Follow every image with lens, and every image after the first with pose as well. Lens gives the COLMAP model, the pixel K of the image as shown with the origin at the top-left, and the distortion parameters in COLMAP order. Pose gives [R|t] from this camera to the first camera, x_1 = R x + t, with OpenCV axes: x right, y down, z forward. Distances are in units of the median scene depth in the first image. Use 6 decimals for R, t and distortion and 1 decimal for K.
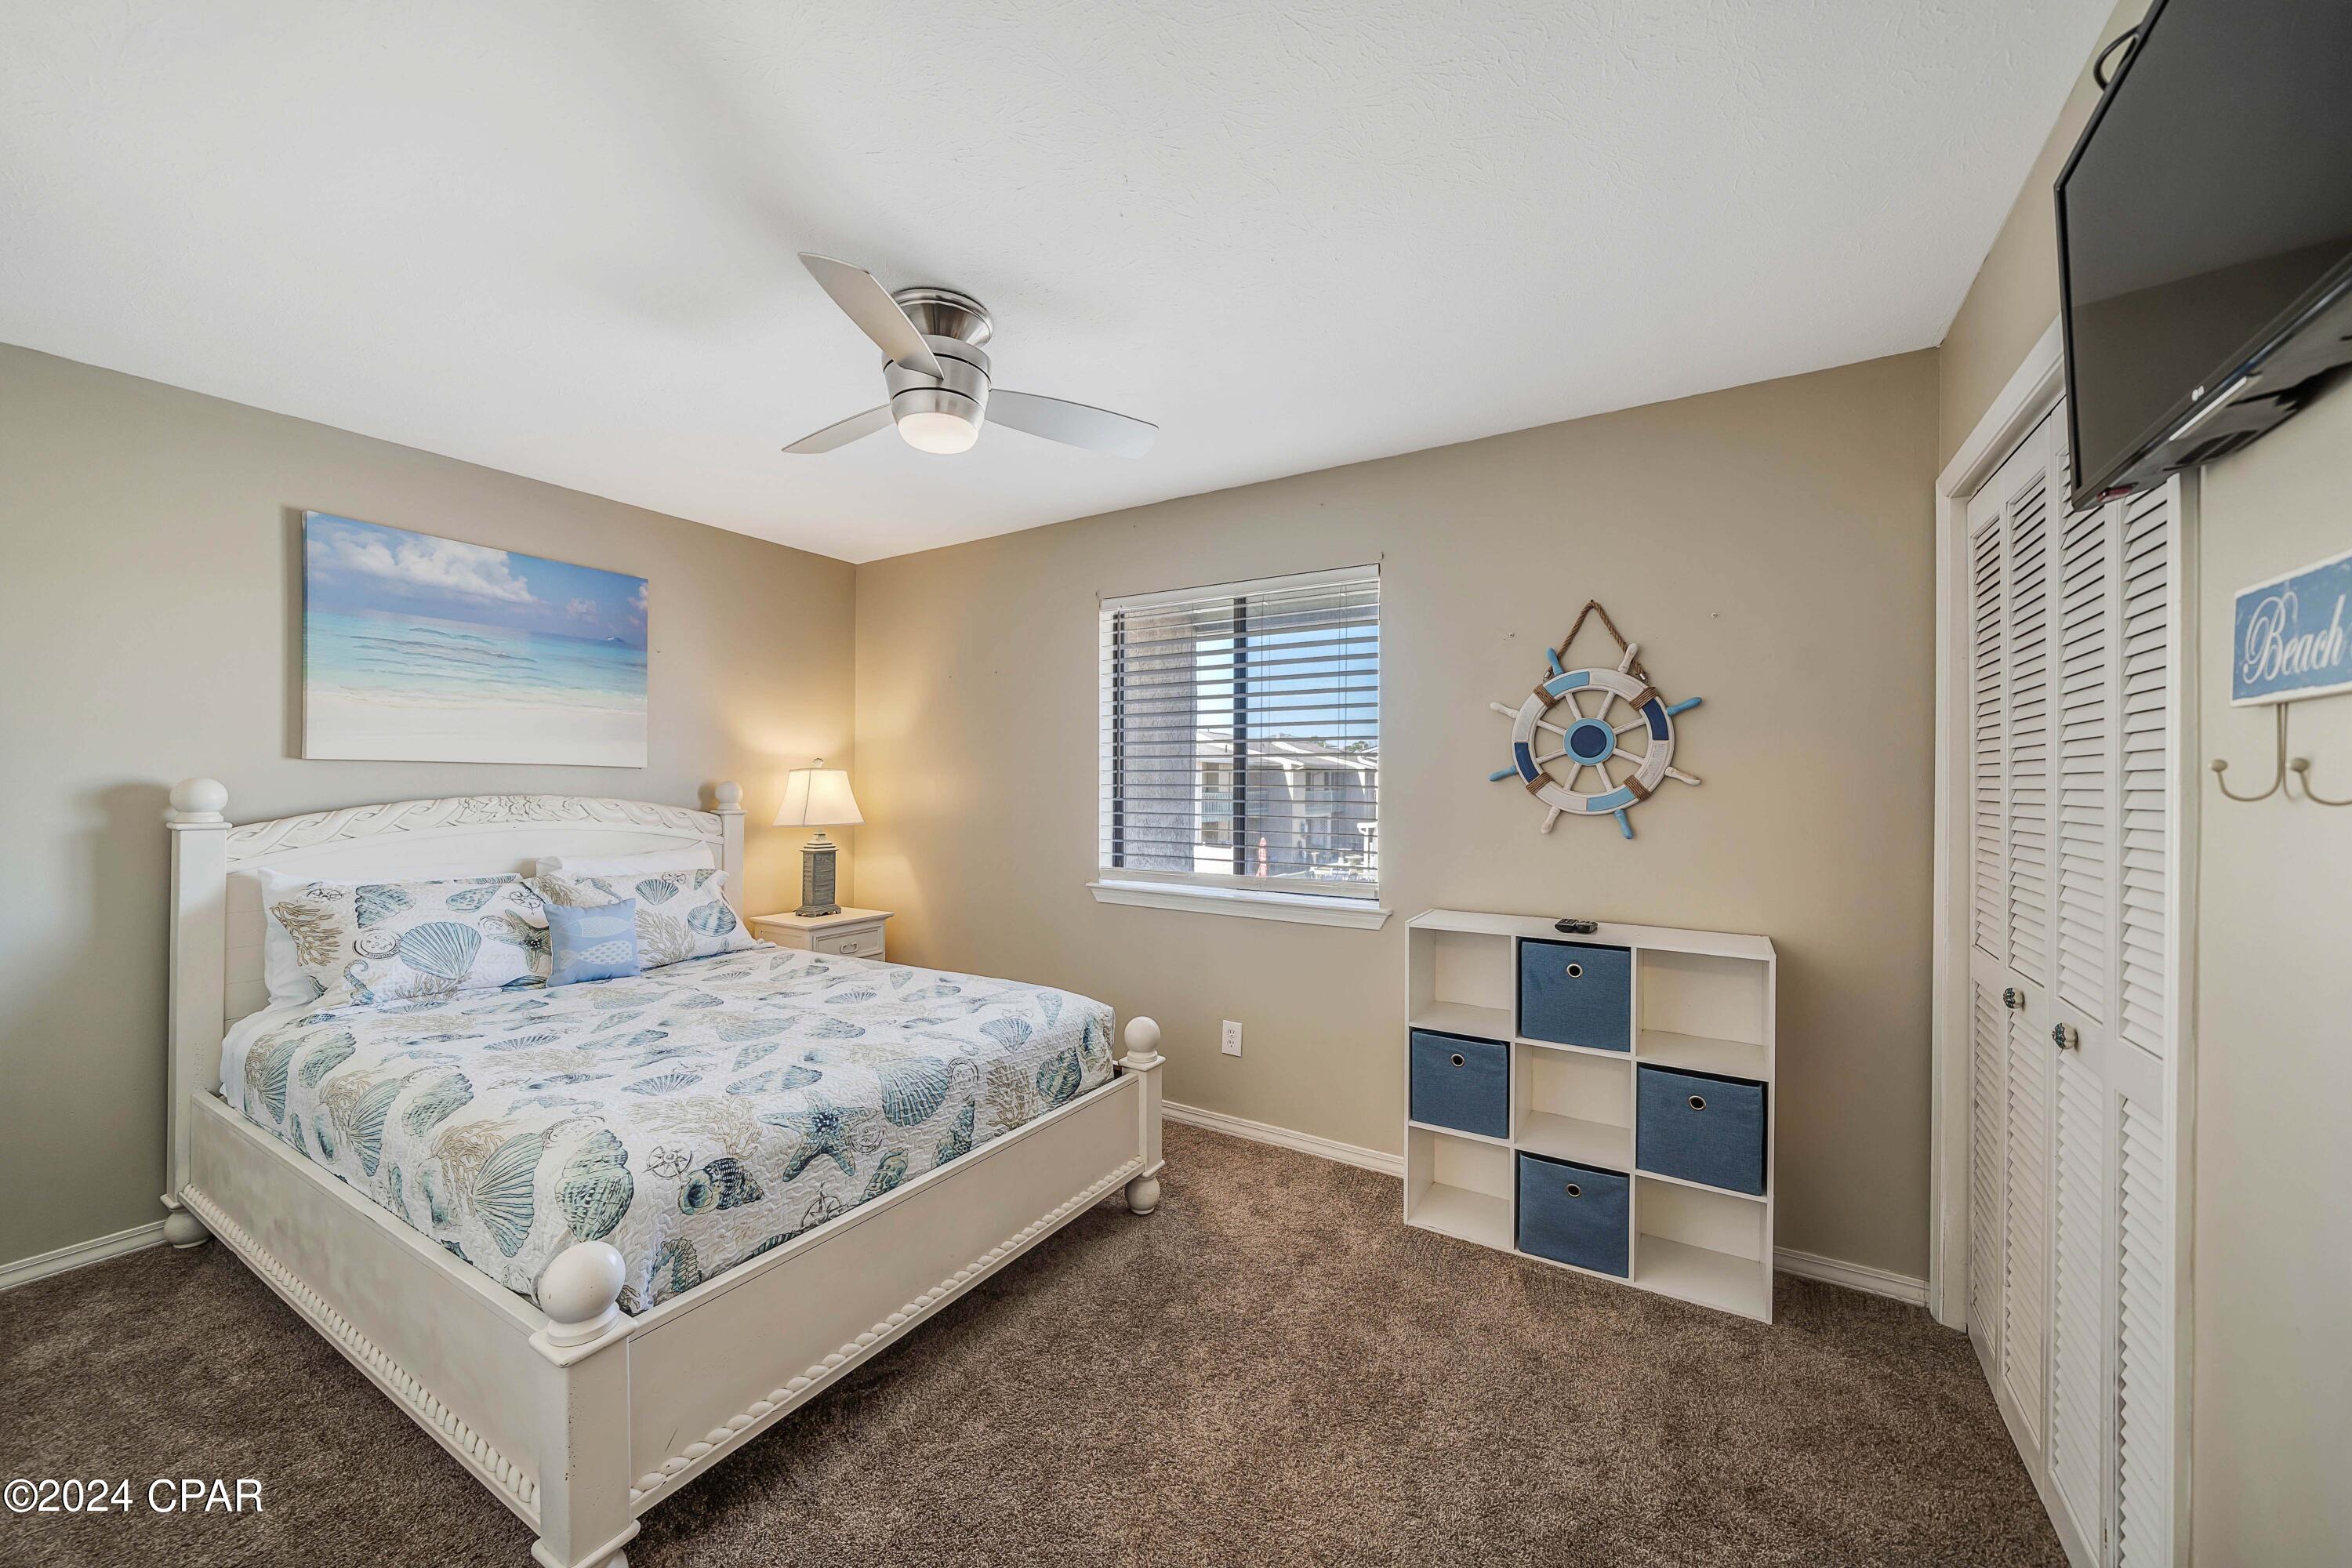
lens RADIAL K [[873.0, 0, 1167.6], [0, 873.0, 786.6], [0, 0, 1]] dist [-0.000253, 0.000044]
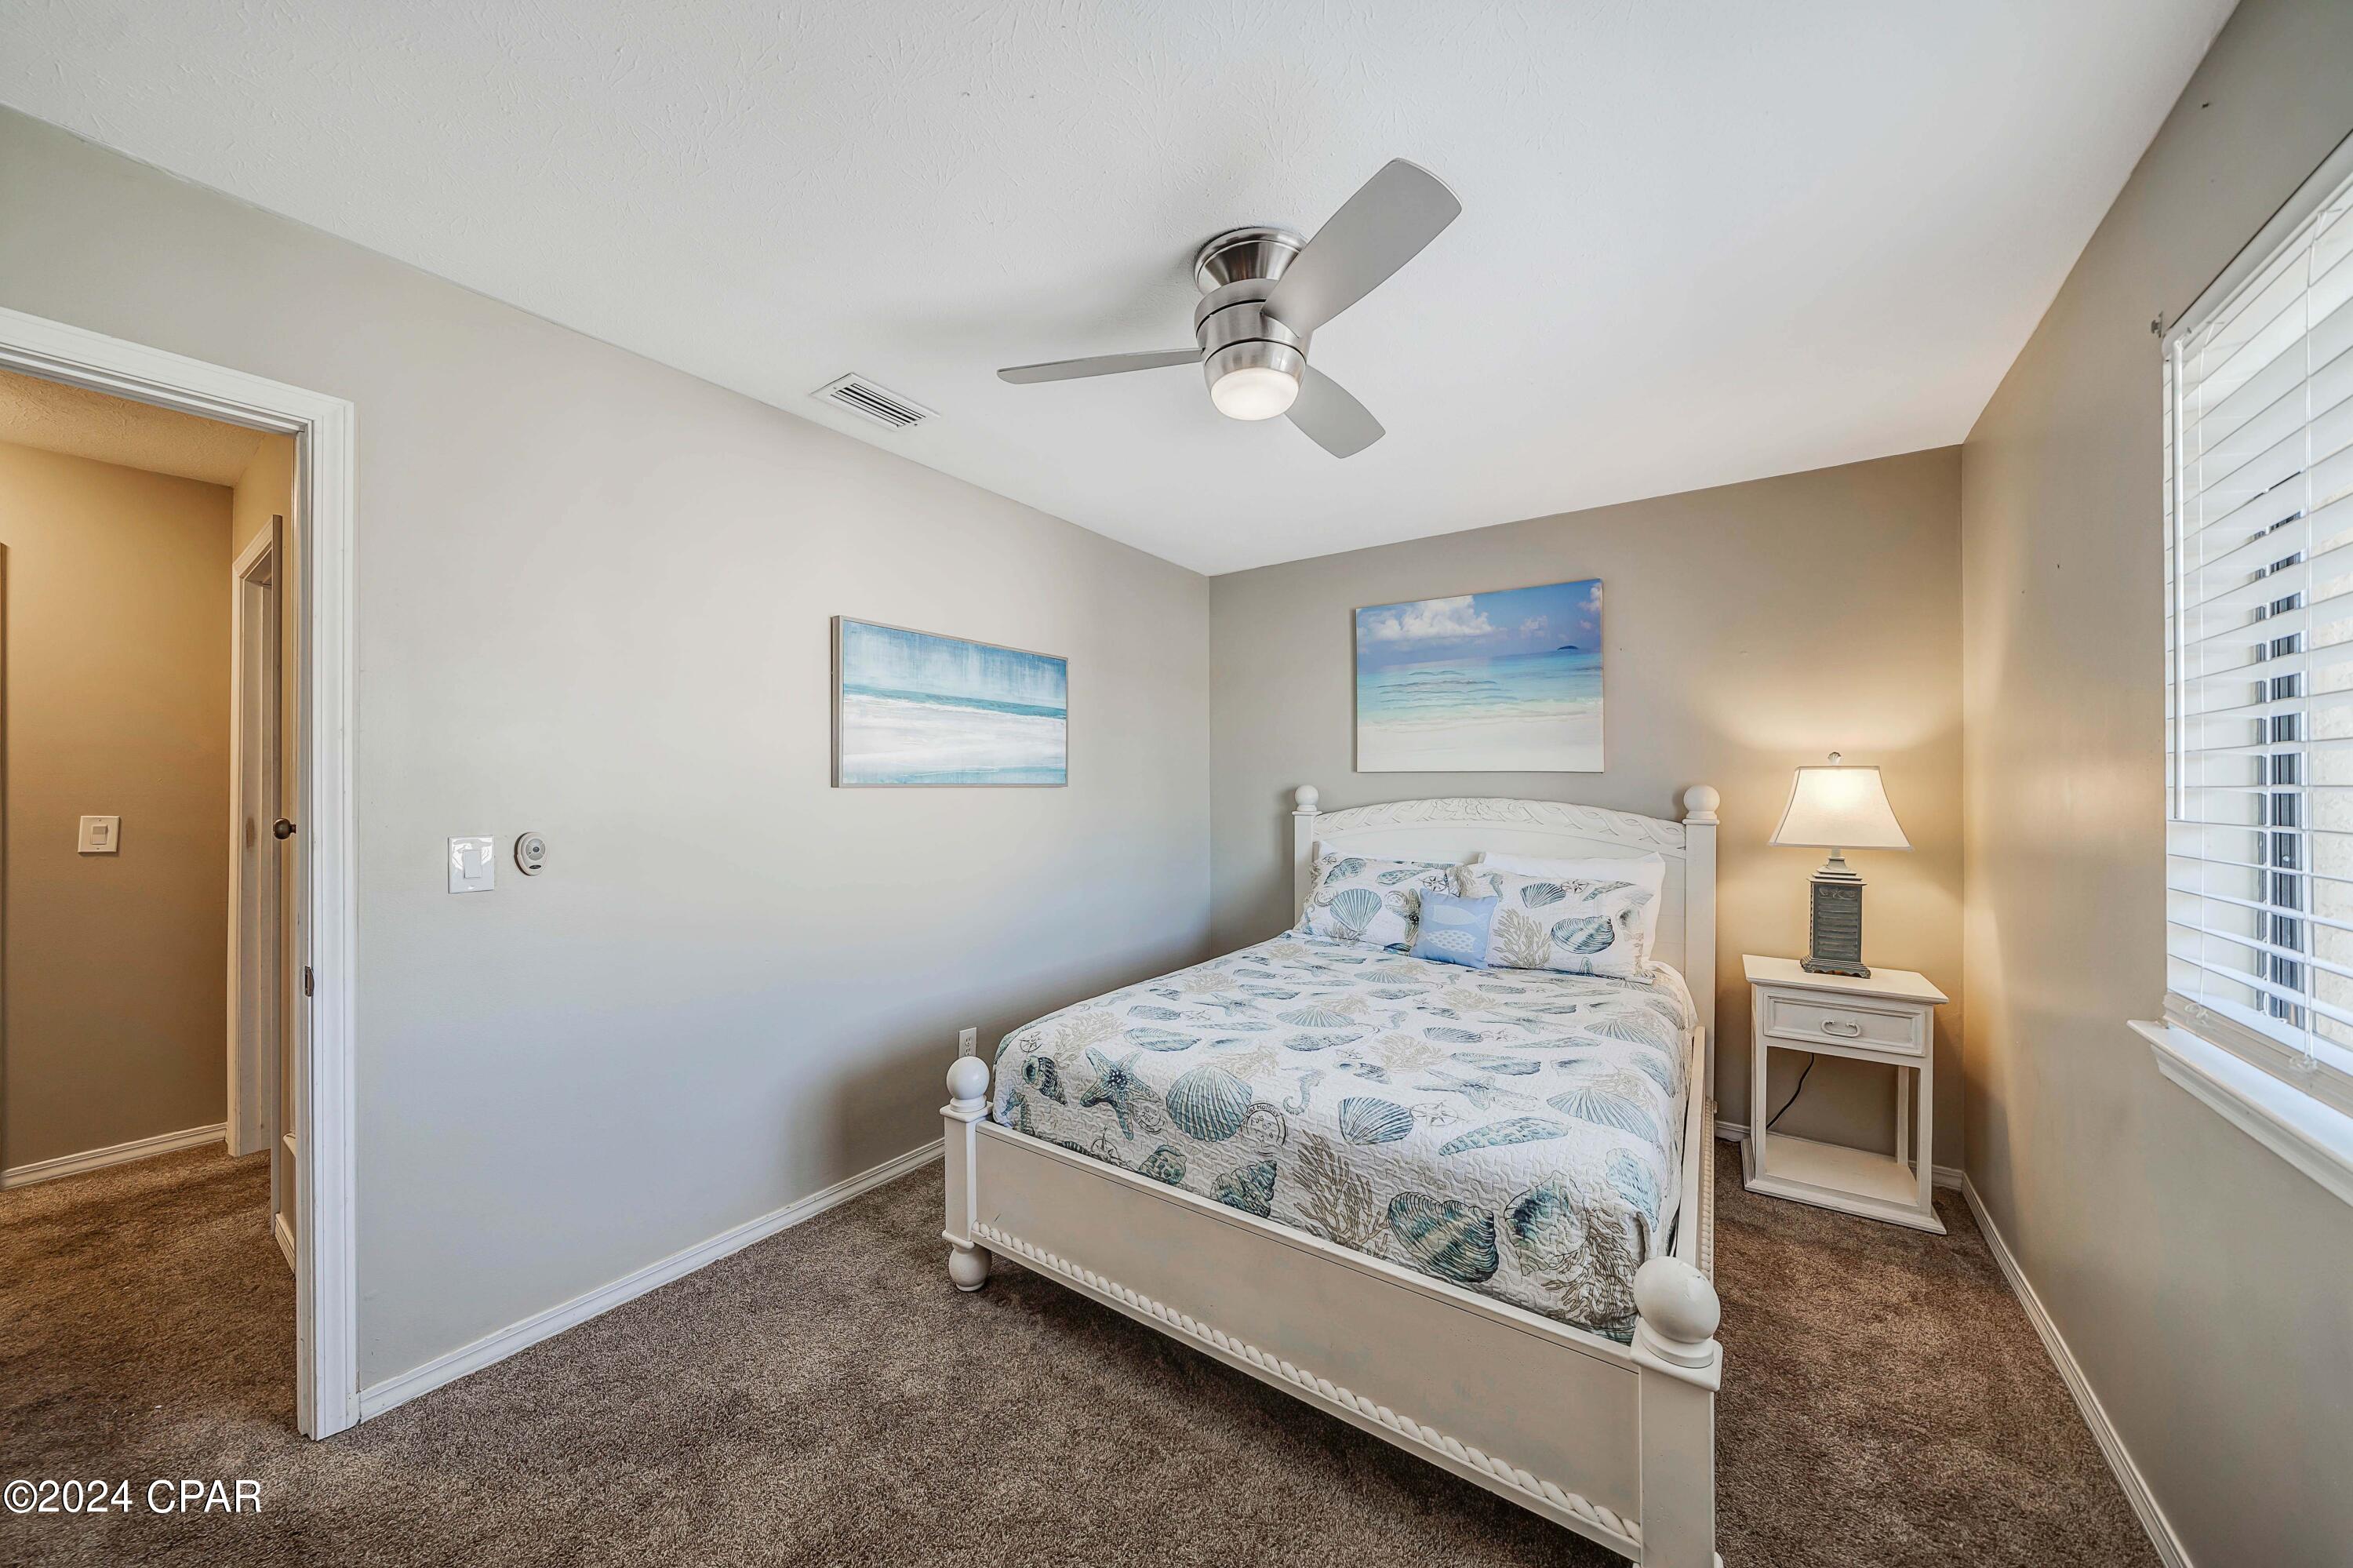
lens RADIAL K [[822.0, 0, 1161.8], [0, 822.0, 779.5], [0, 0, 1]] dist [0.001330, 0.000252]
pose [[-0.070299, -0.010454, -0.997471, 0.496483], [-0.004230, 0.999939, -0.010182, -0.001834], [0.997517, 0.003503, -0.070339, 0.807714]]
